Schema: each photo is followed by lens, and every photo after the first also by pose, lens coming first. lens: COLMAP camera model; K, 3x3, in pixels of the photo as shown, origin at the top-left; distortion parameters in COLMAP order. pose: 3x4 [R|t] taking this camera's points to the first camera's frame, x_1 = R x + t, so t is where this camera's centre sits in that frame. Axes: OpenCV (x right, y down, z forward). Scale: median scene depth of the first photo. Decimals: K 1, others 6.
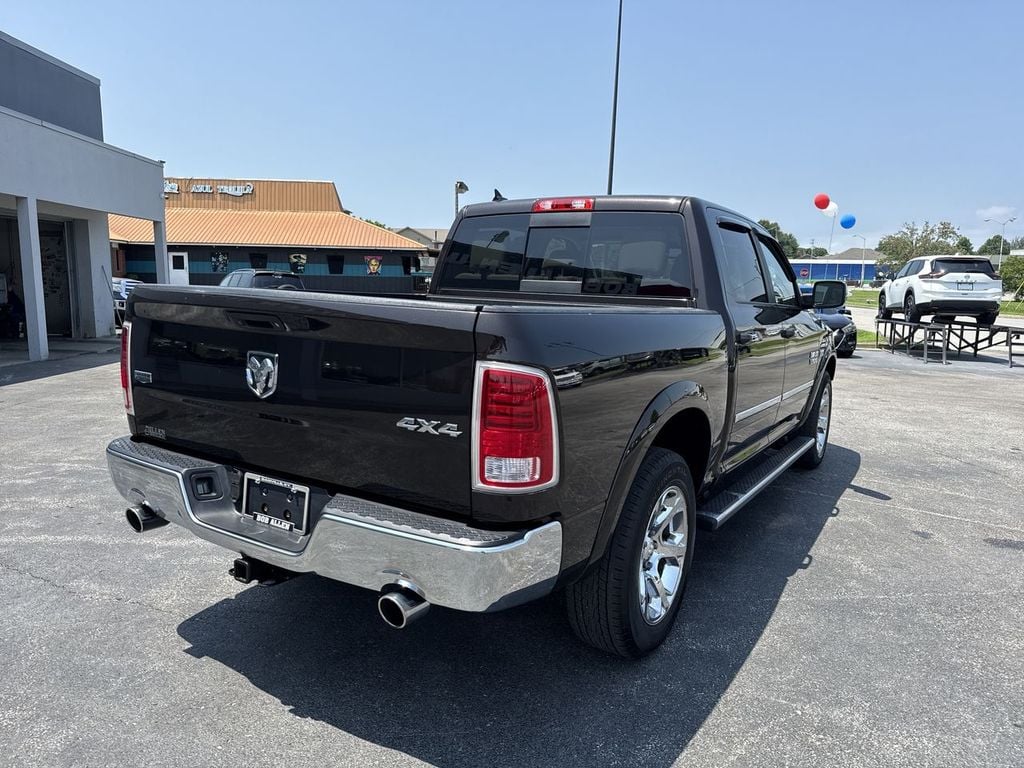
lens RADIAL K [[752.3, 0, 510.4], [0, 752.3, 377.6], [0, 0, 1]] dist [0.024946, -0.029243]
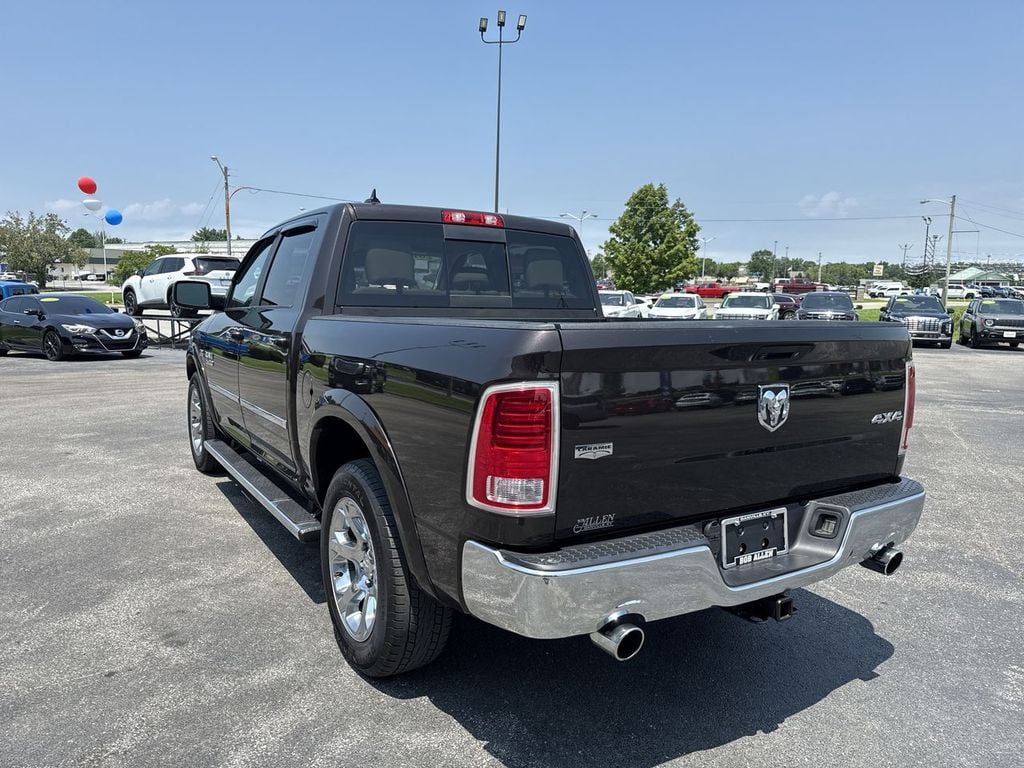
lens RADIAL K [[752.3, 0, 513.8], [0, 752.3, 385.4], [0, 0, 1]] dist [0.024946, -0.029243]
pose [[0.415683, -0.132871, 0.899751, -0.858619], [0.112604, 0.989178, 0.094054, -0.103330], [-0.902512, 0.062219, 0.426147, 0.564698]]
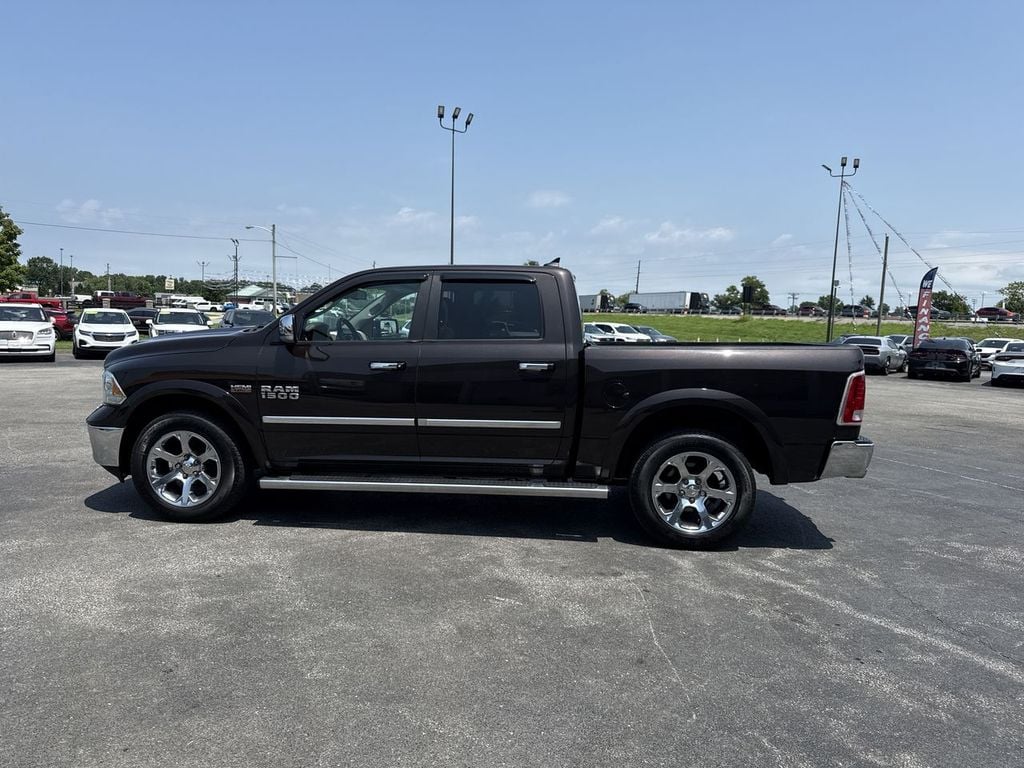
lens RADIAL K [[752.3, 0, 520.7], [0, 752.3, 385.9], [0, 0, 1]] dist [0.024946, -0.029243]
pose [[-0.496098, -0.116631, 0.860398, -1.213621], [0.073281, 0.981777, 0.175337, -0.297399], [-0.865169, 0.150035, -0.478511, 1.898194]]
